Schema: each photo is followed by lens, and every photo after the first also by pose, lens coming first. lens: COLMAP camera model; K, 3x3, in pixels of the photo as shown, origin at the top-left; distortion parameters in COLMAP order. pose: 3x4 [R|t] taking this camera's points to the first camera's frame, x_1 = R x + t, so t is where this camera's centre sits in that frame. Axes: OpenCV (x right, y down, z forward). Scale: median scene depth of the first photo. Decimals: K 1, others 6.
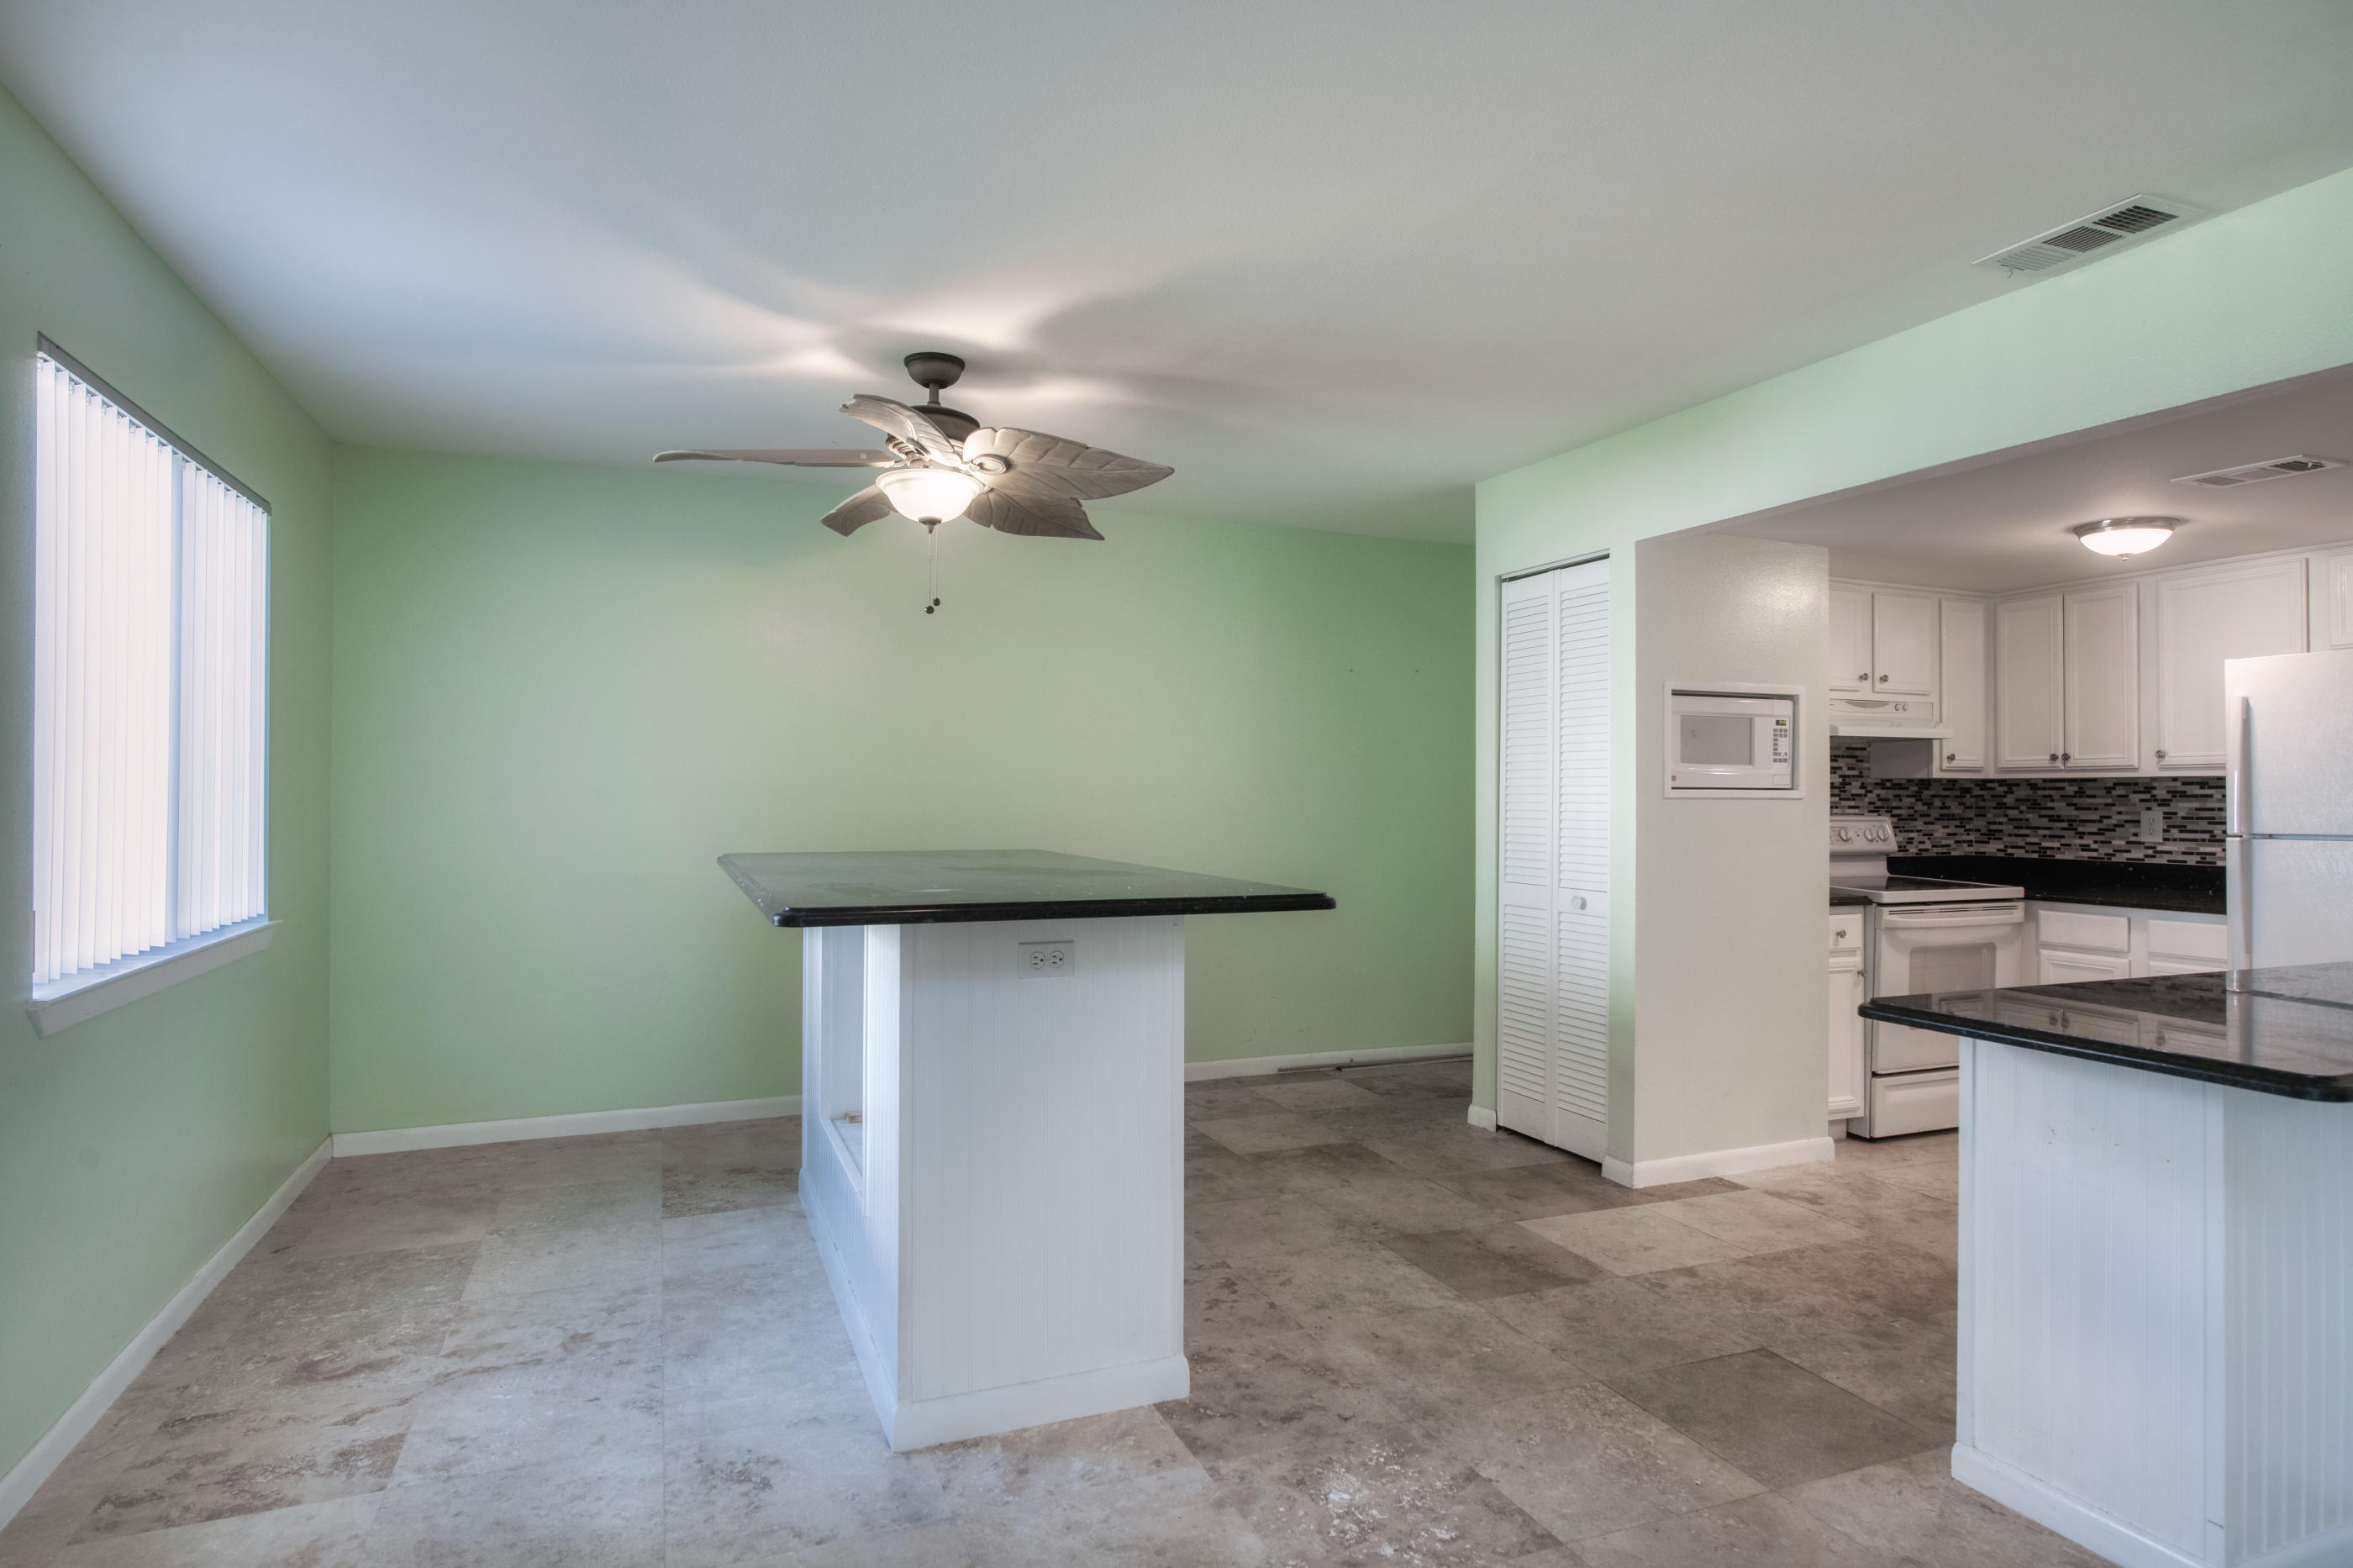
lens RADIAL K [[1278.7, 0, 1208.9], [0, 1278.7, 806.5], [0, 0, 1]] dist [0.001799, -0.004019]
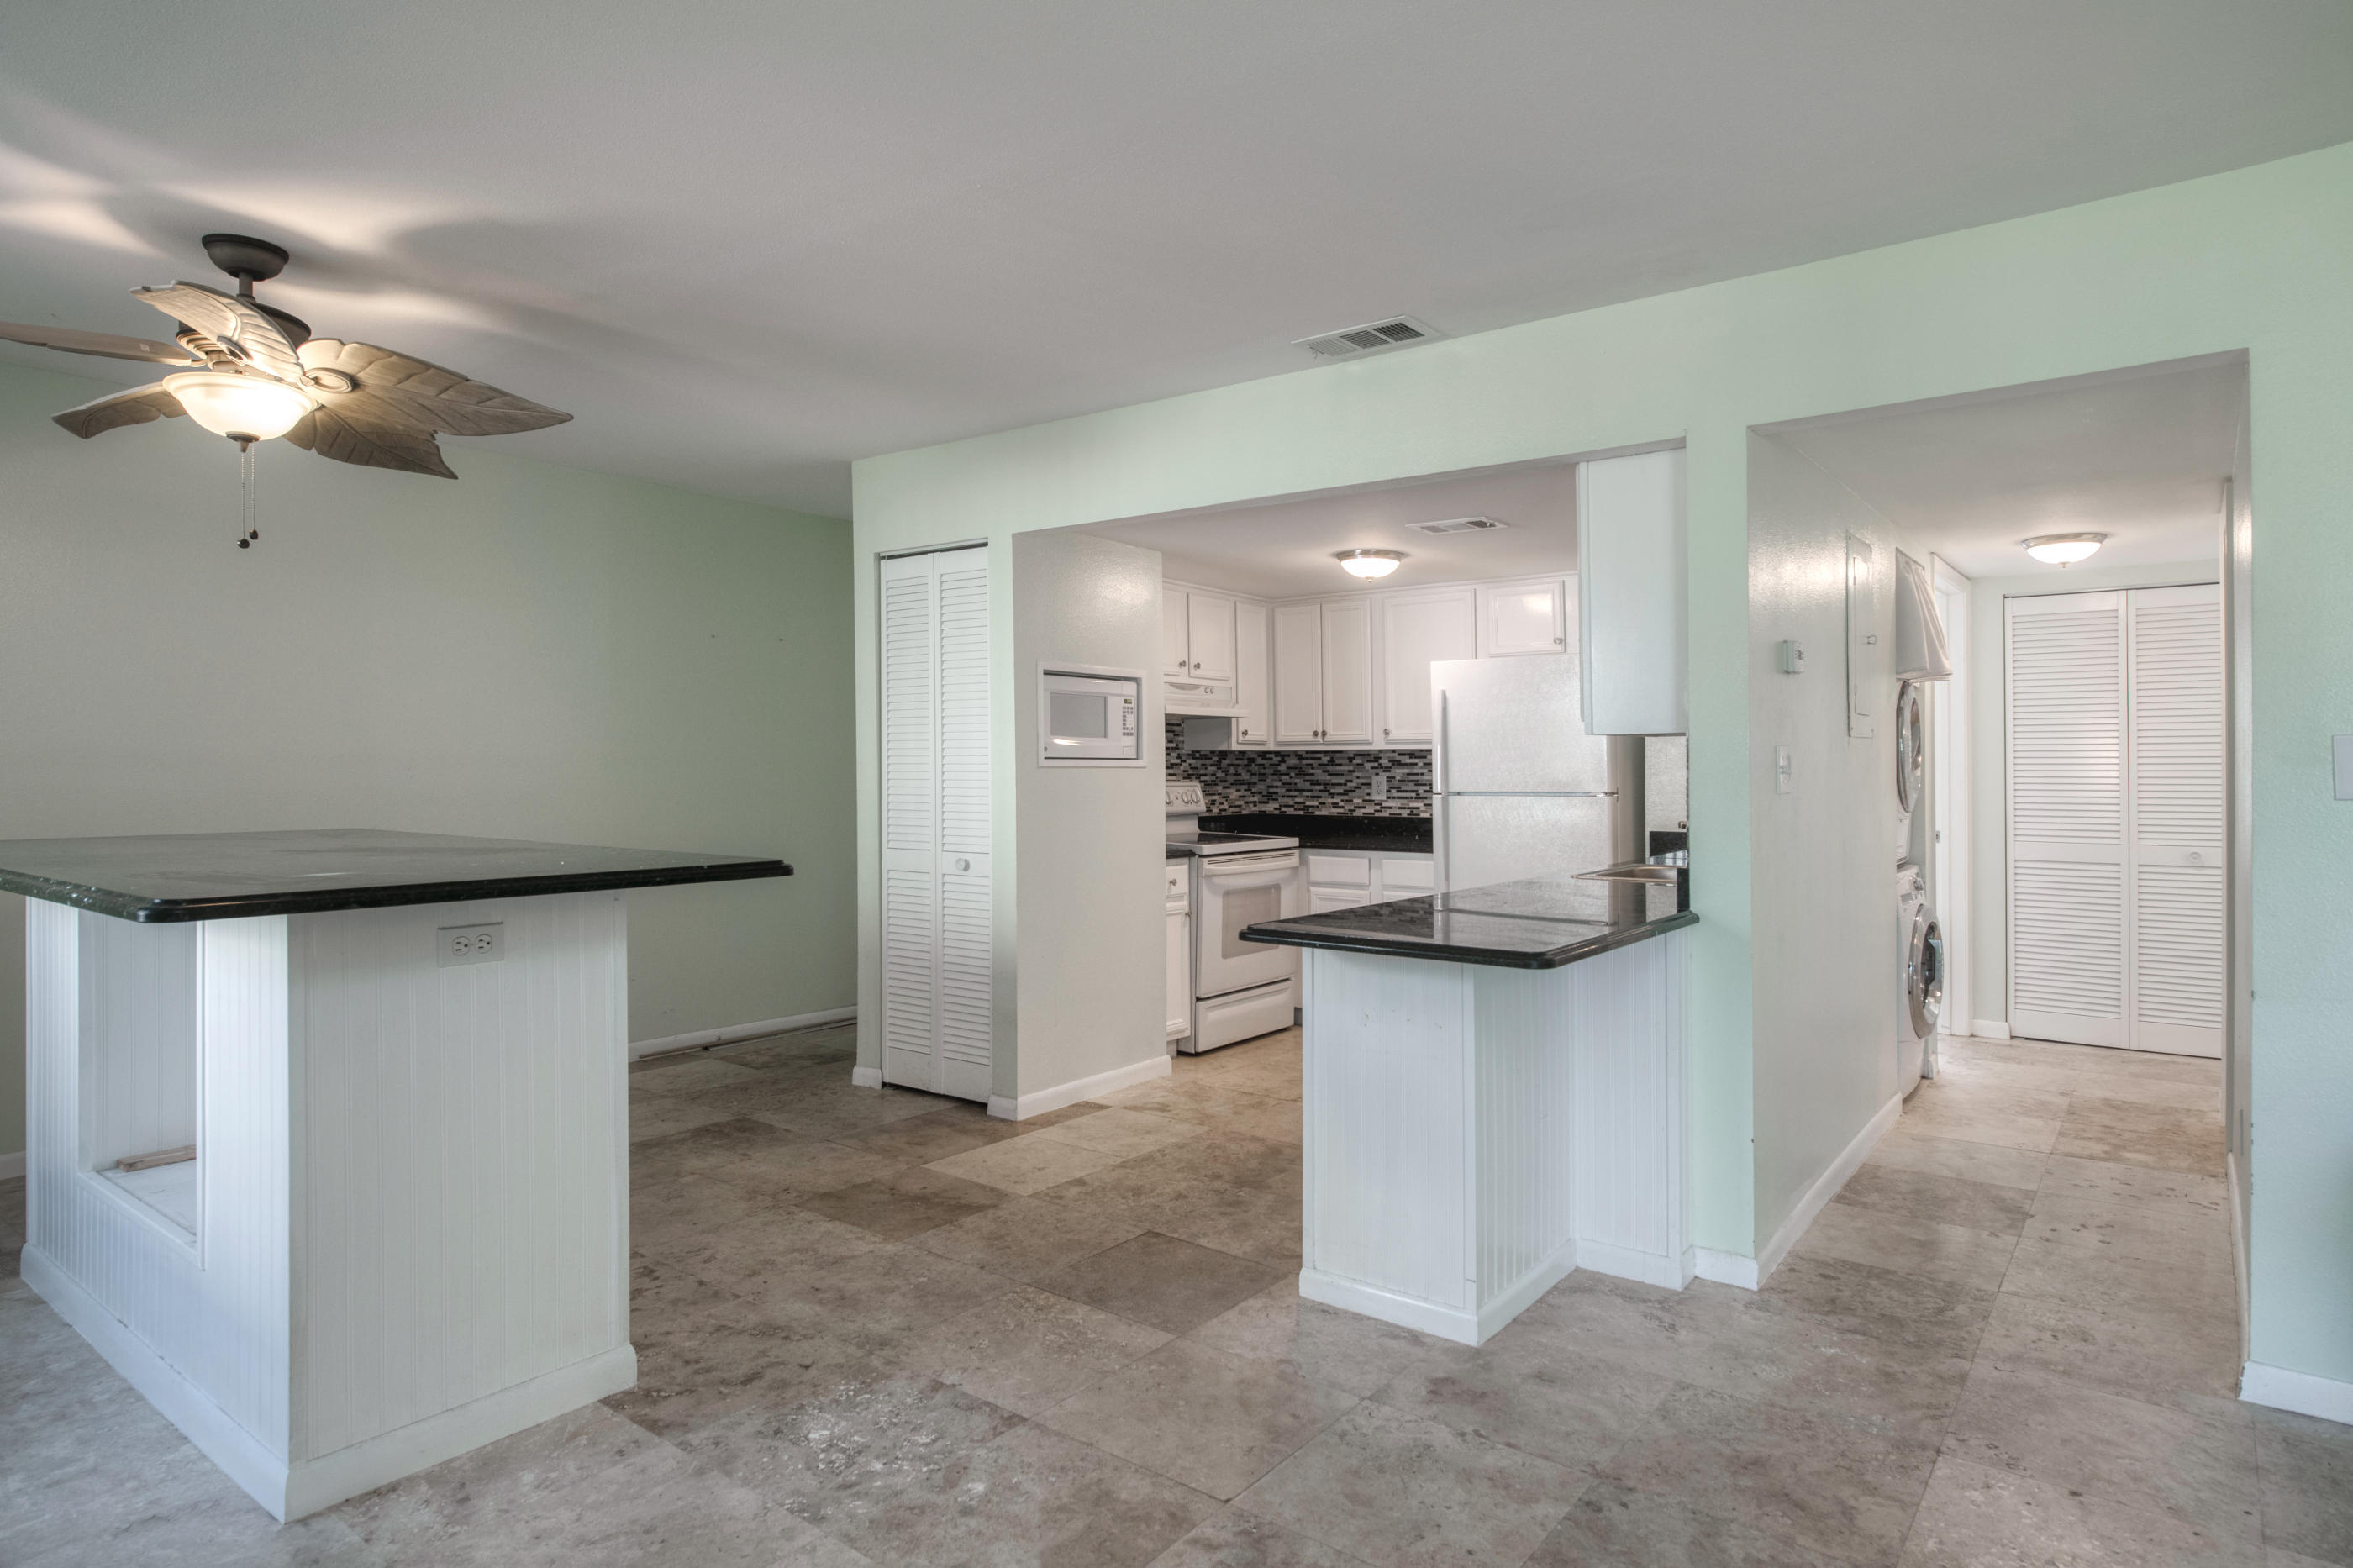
lens RADIAL K [[1278.7, 0, 1197.9], [0, 1278.7, 779.7], [0, 0, 1]] dist [0.001799, -0.004019]
pose [[0.865796, -0.007636, 0.500339, -0.095624], [0.006791, 0.999971, 0.003511, 0.001985], [-0.500351, 0.000358, 0.865823, -0.038461]]
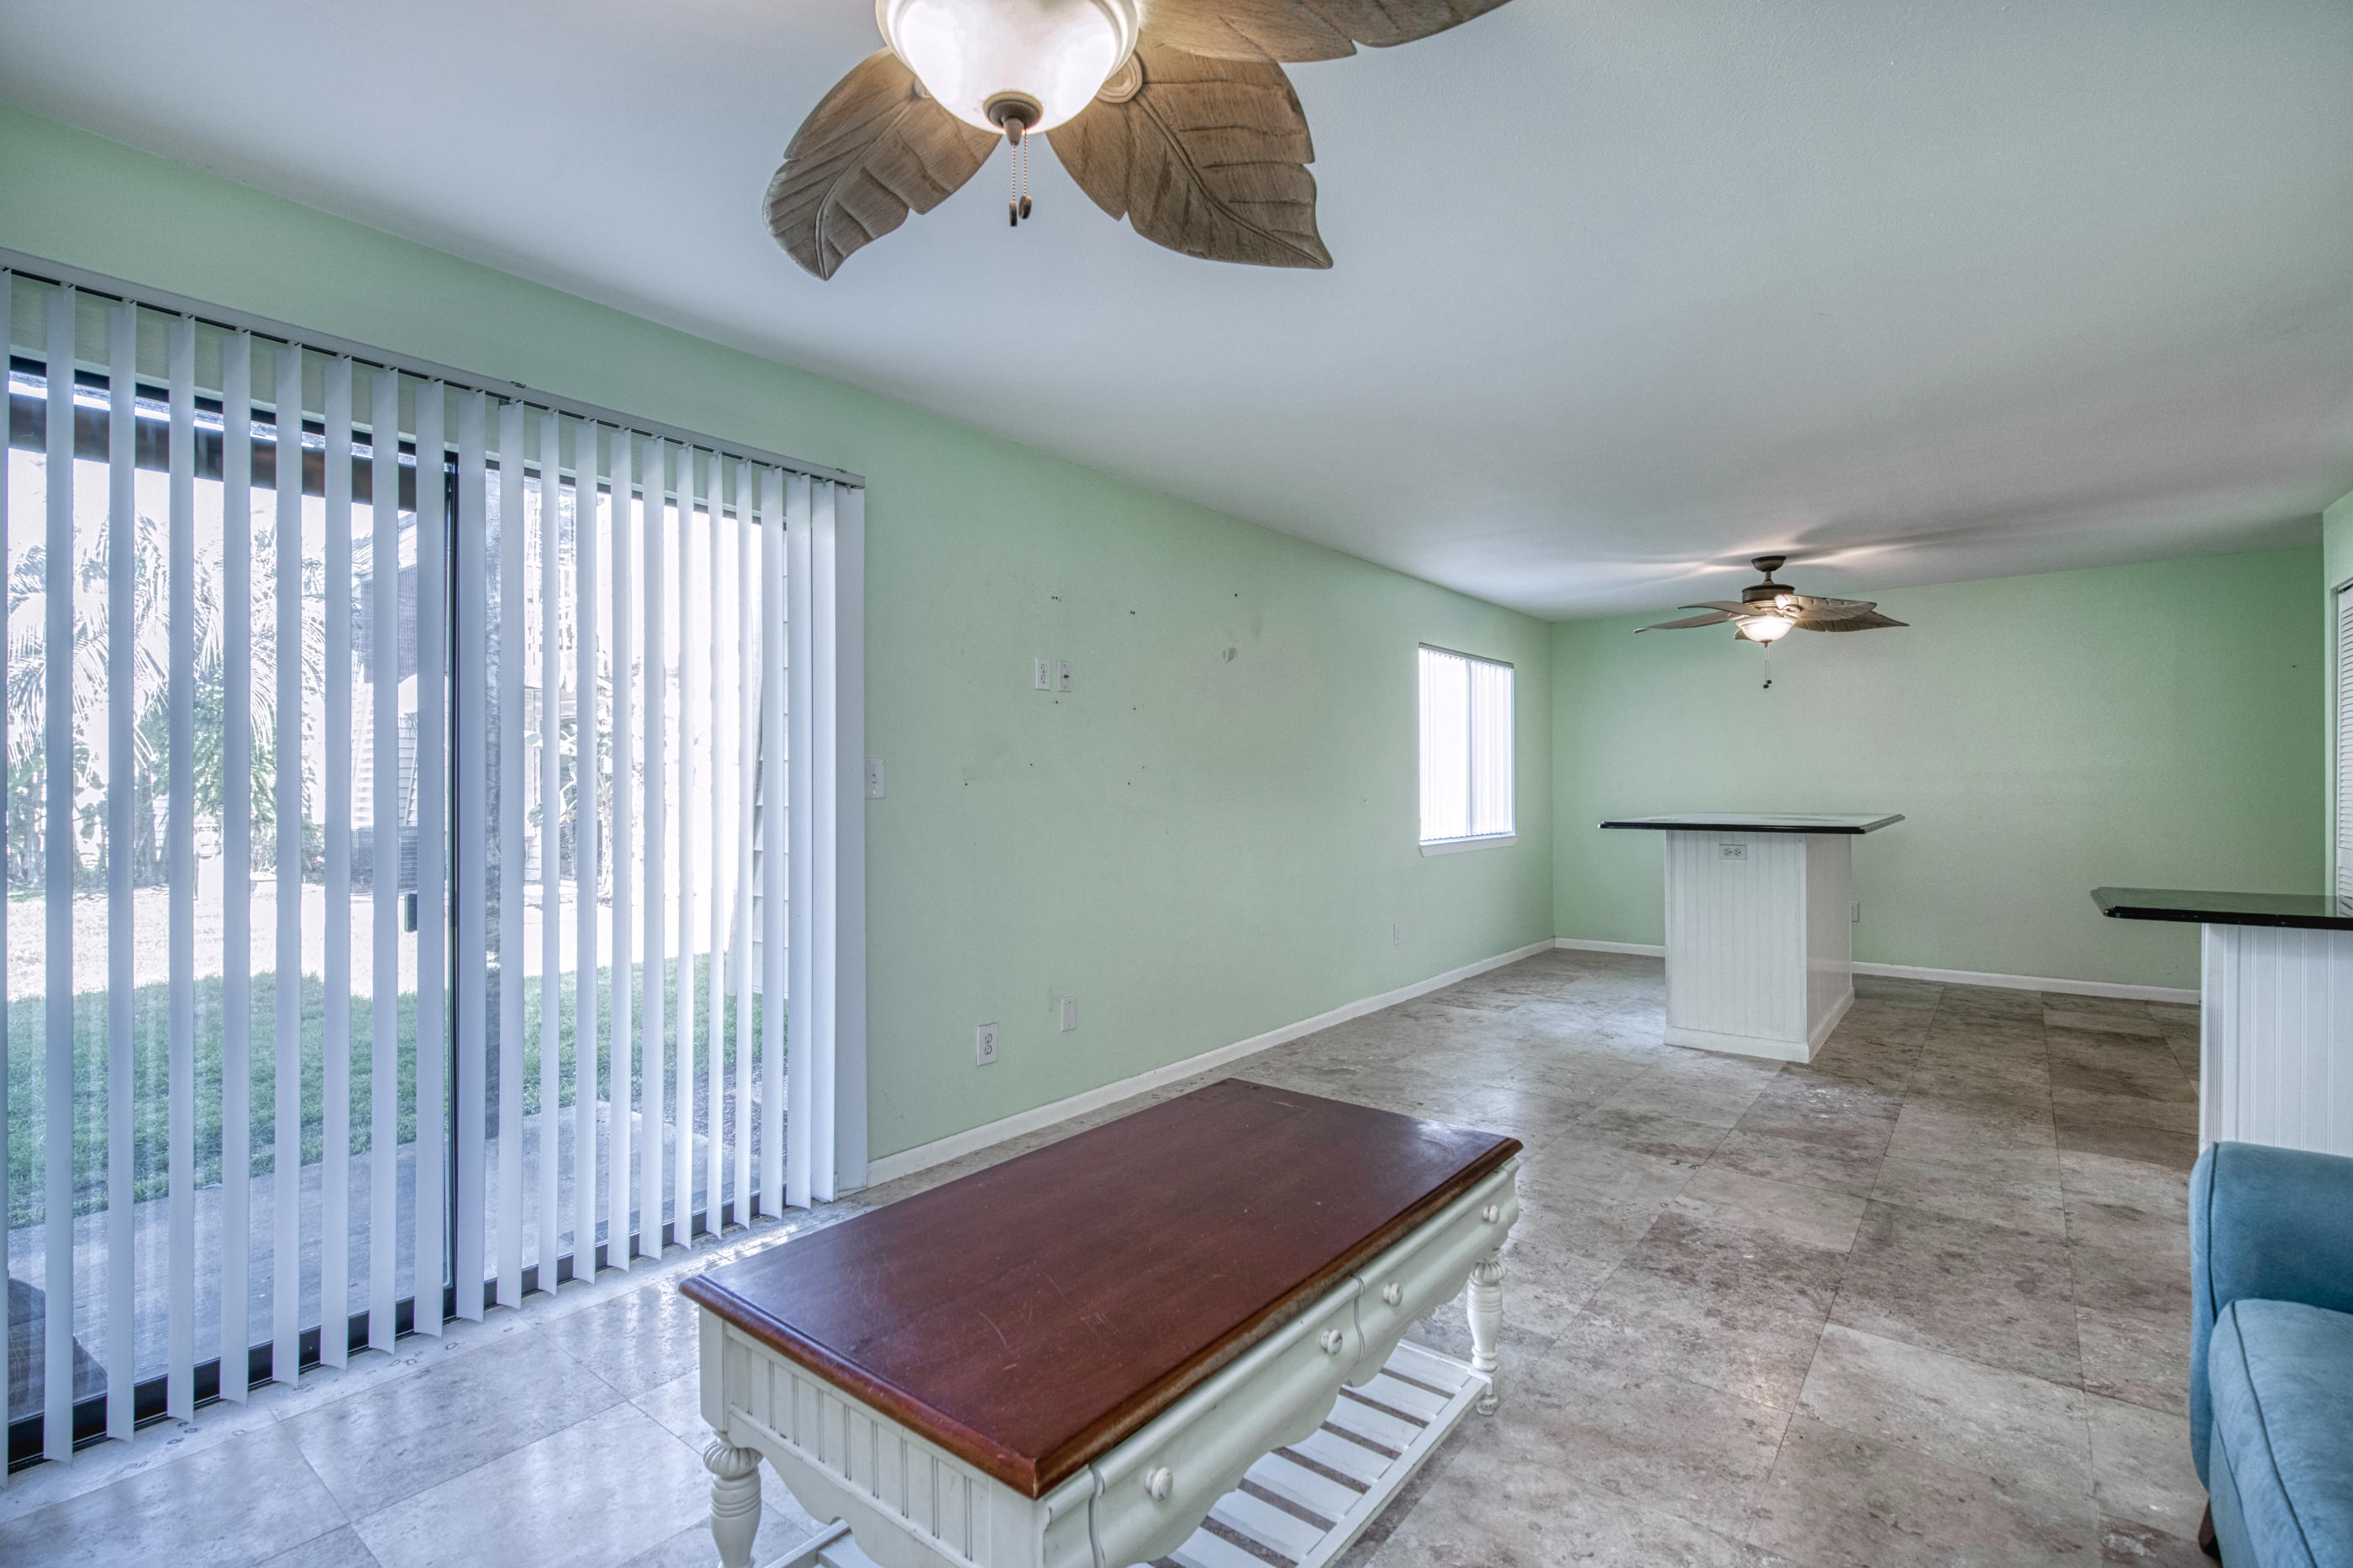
lens RADIAL K [[1076.1, 0, 1177.5], [0, 1076.1, 771.7], [0, 0, 1]] dist [0.009352, -0.008115]
pose [[0.487996, -0.010856, -0.872778, 0.782419], [-0.004093, 0.999883, -0.014725, 0.005392], [0.872836, 0.010758, 0.487895, -0.596613]]
